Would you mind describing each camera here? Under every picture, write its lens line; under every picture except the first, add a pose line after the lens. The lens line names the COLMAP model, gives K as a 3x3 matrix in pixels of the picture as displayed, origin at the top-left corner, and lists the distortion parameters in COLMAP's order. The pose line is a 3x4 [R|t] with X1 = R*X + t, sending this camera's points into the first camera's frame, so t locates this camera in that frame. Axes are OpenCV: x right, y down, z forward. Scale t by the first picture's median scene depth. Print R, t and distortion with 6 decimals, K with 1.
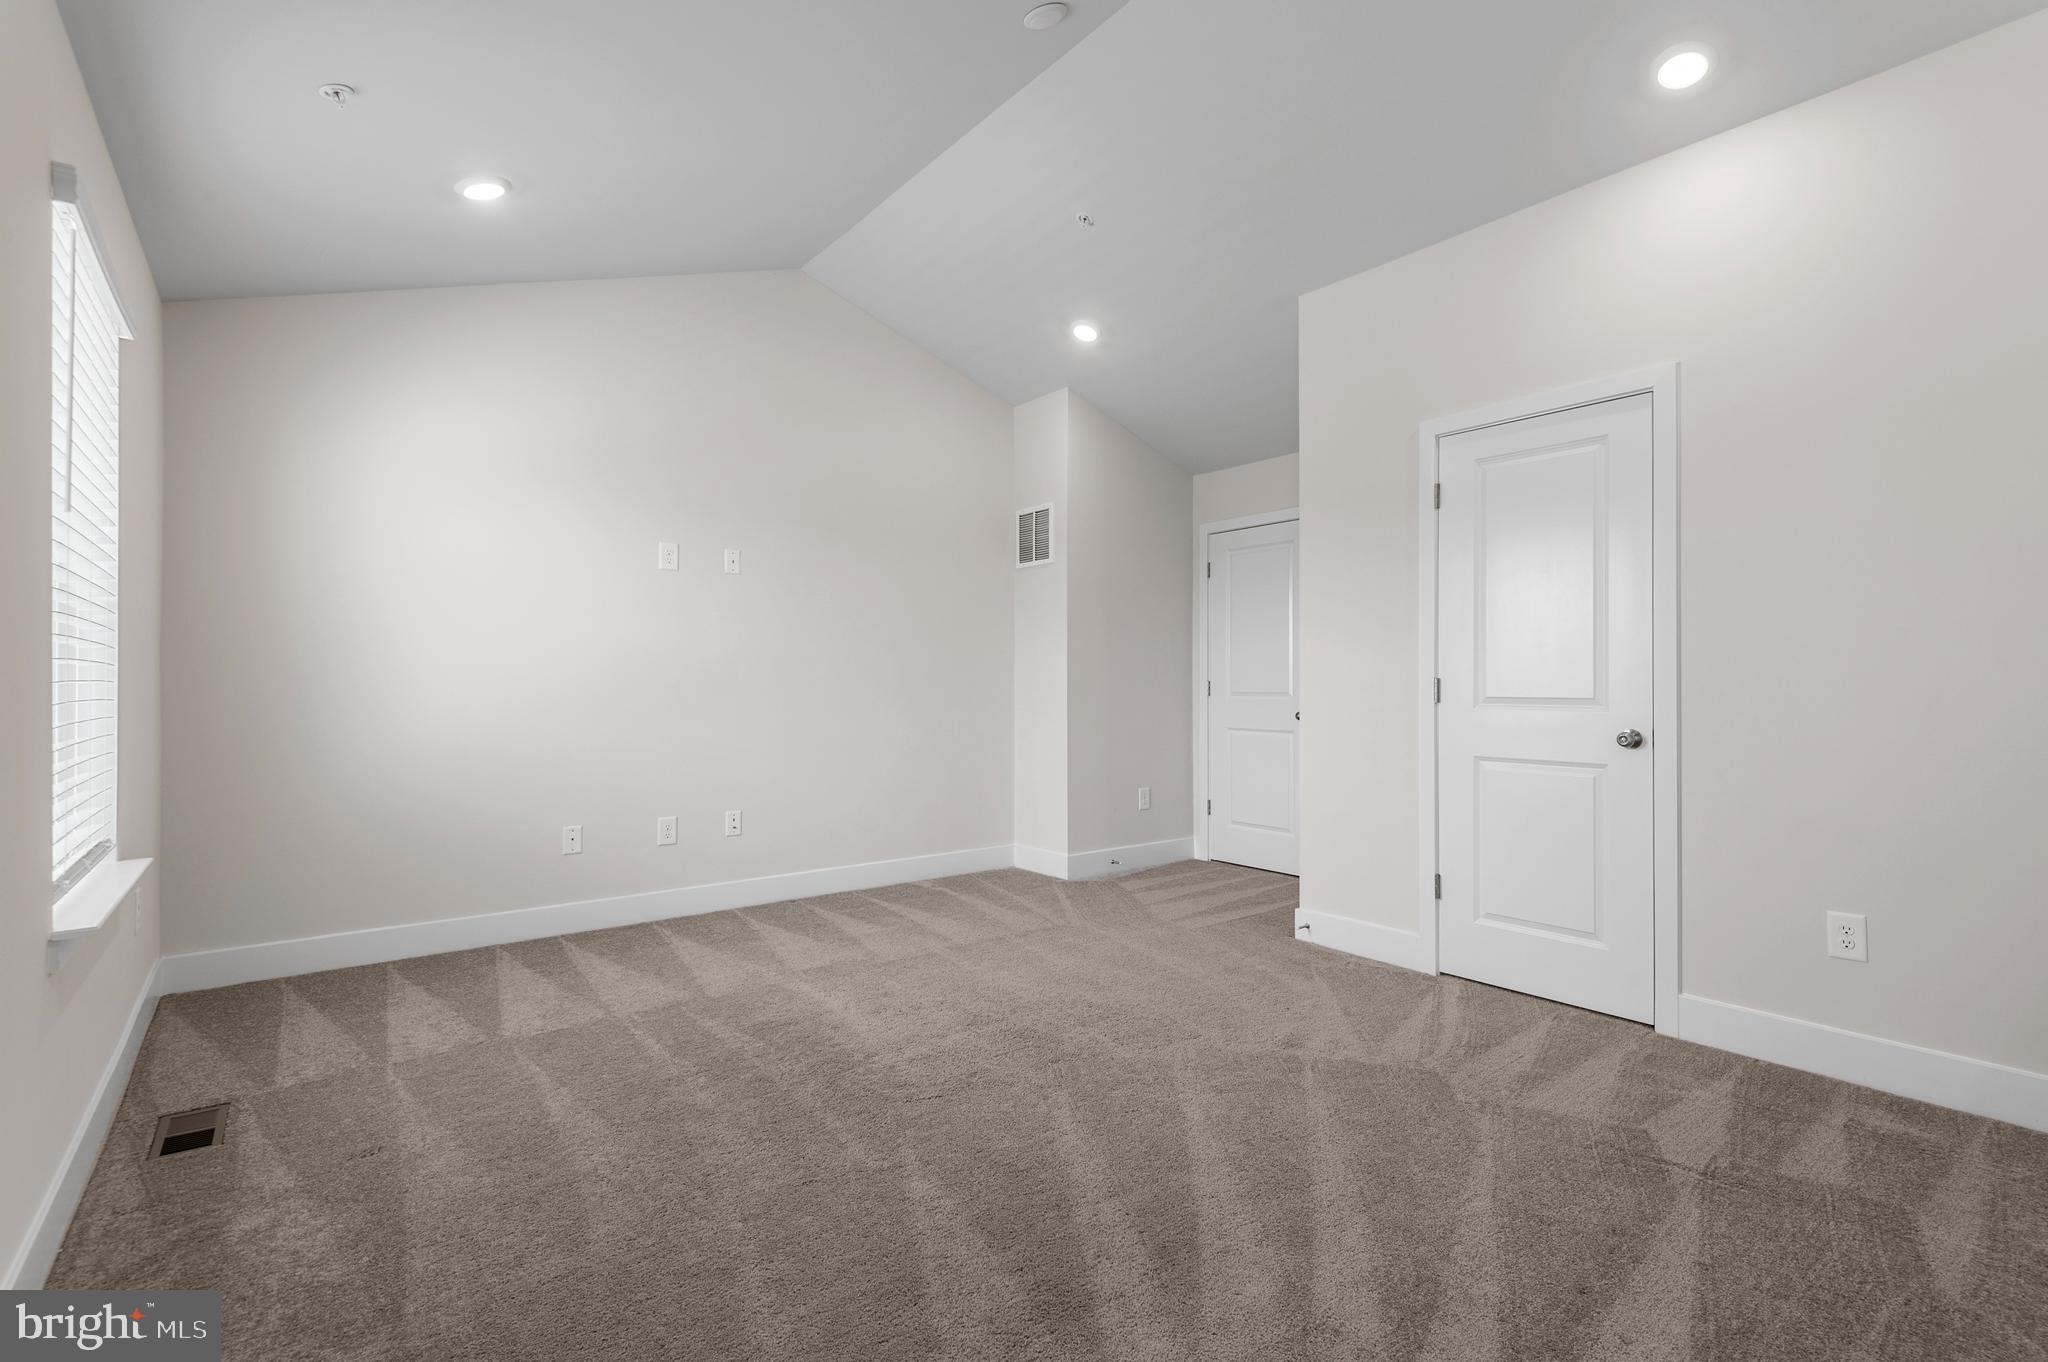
lens RADIAL K [[935.0, 0, 1033.7], [0, 935.0, 683.8], [0, 0, 1]] dist [0.034948, -0.023397]
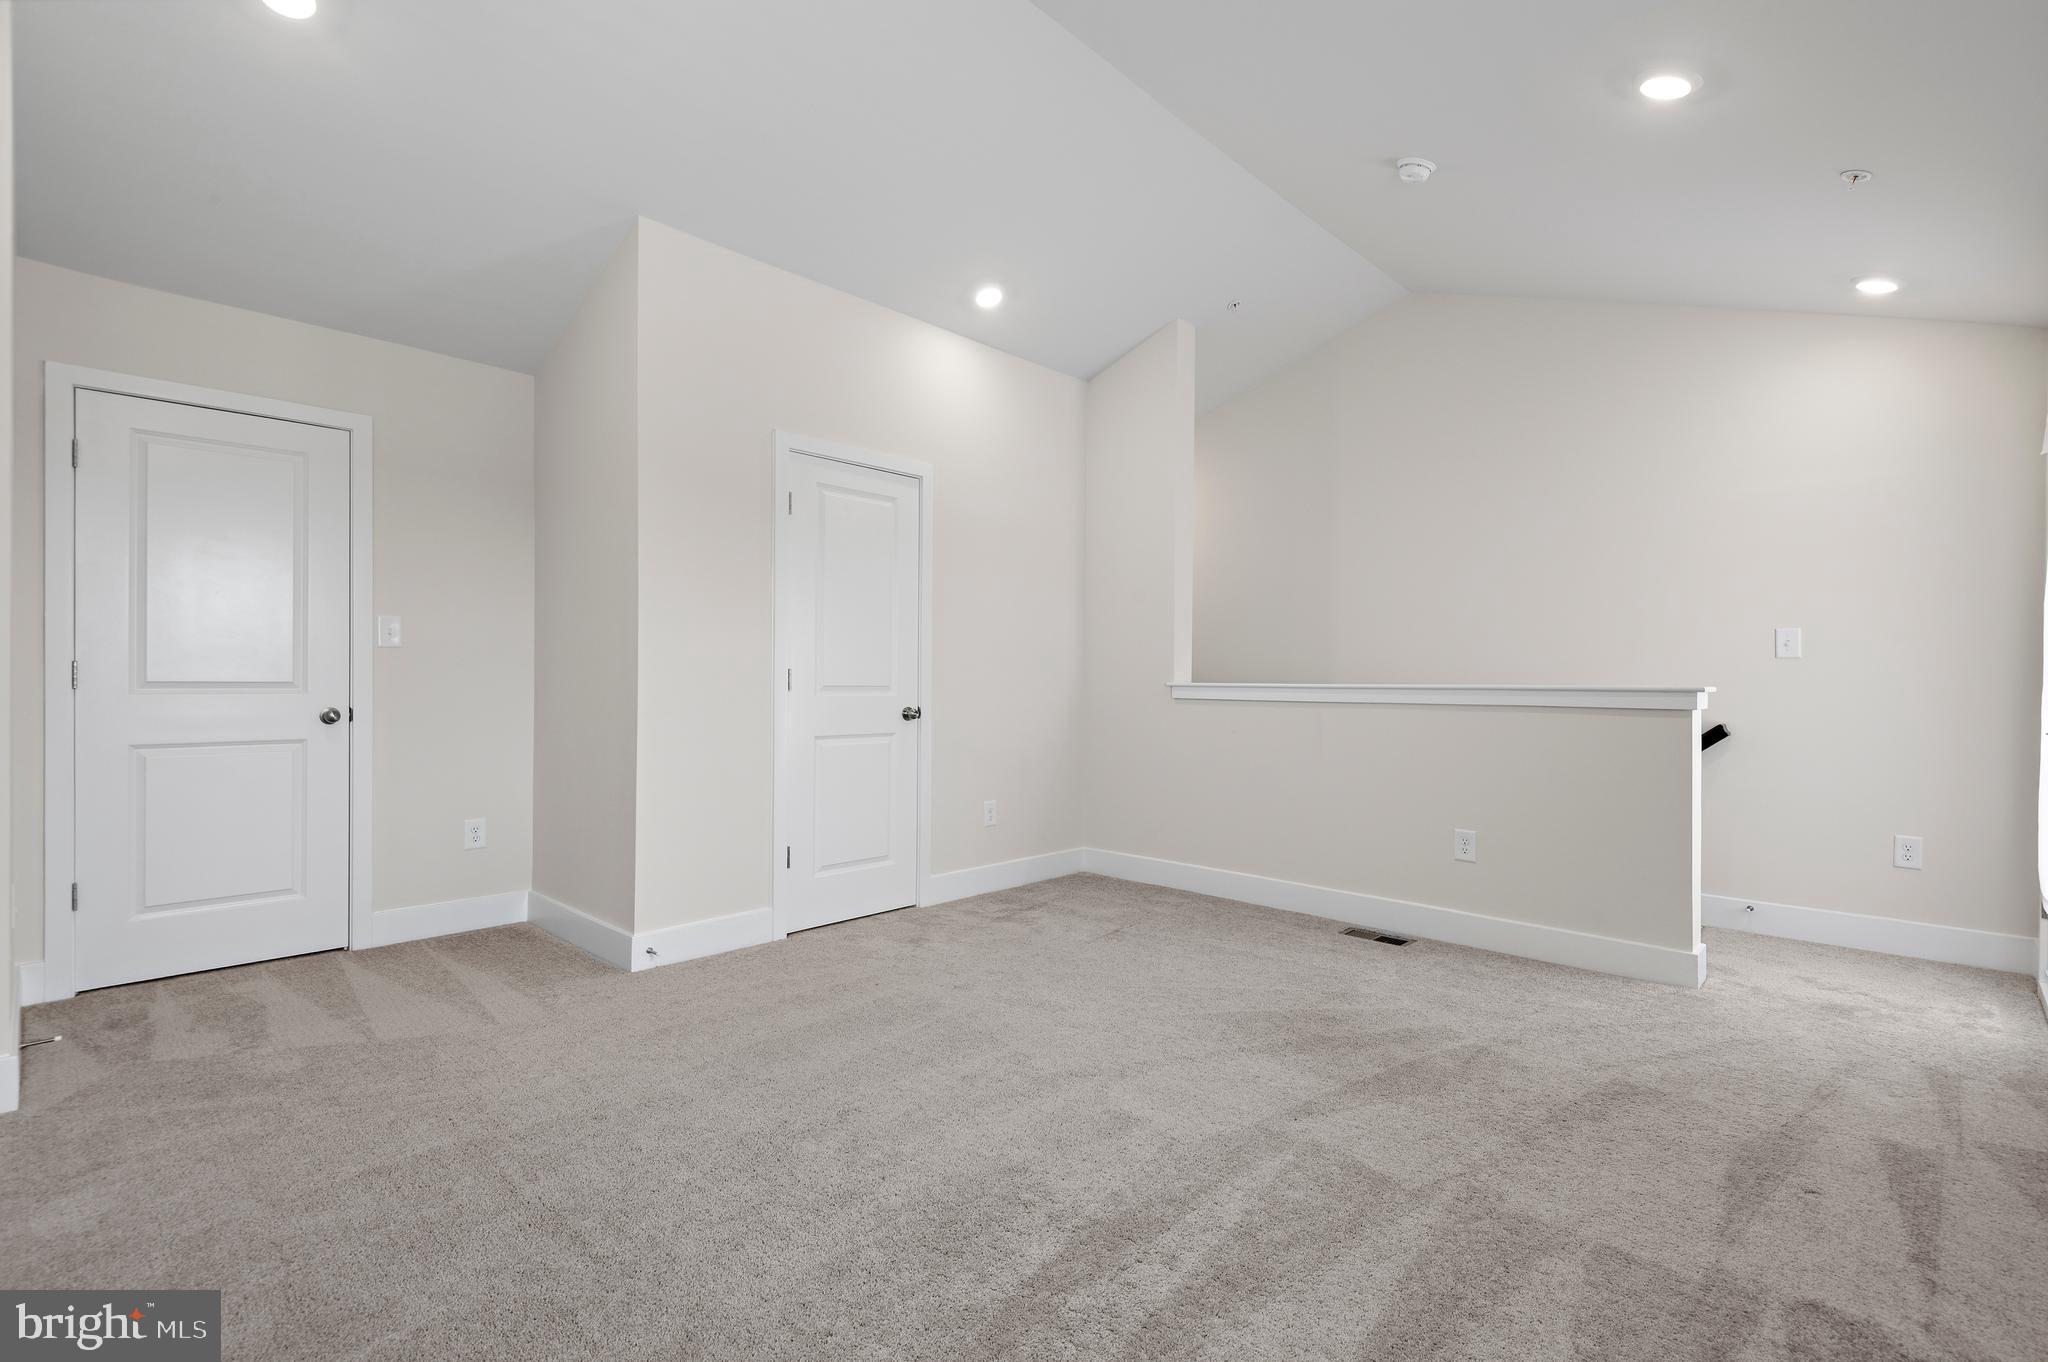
lens RADIAL K [[935.0, 0, 1033.7], [0, 935.0, 683.8], [0, 0, 1]] dist [0.034948, -0.023397]
pose [[-0.151304, -0.011553, 0.988420, -0.698957], [-0.015227, 0.999840, 0.009355, -0.003181], [-0.988370, -0.013635, -0.151456, 0.876615]]
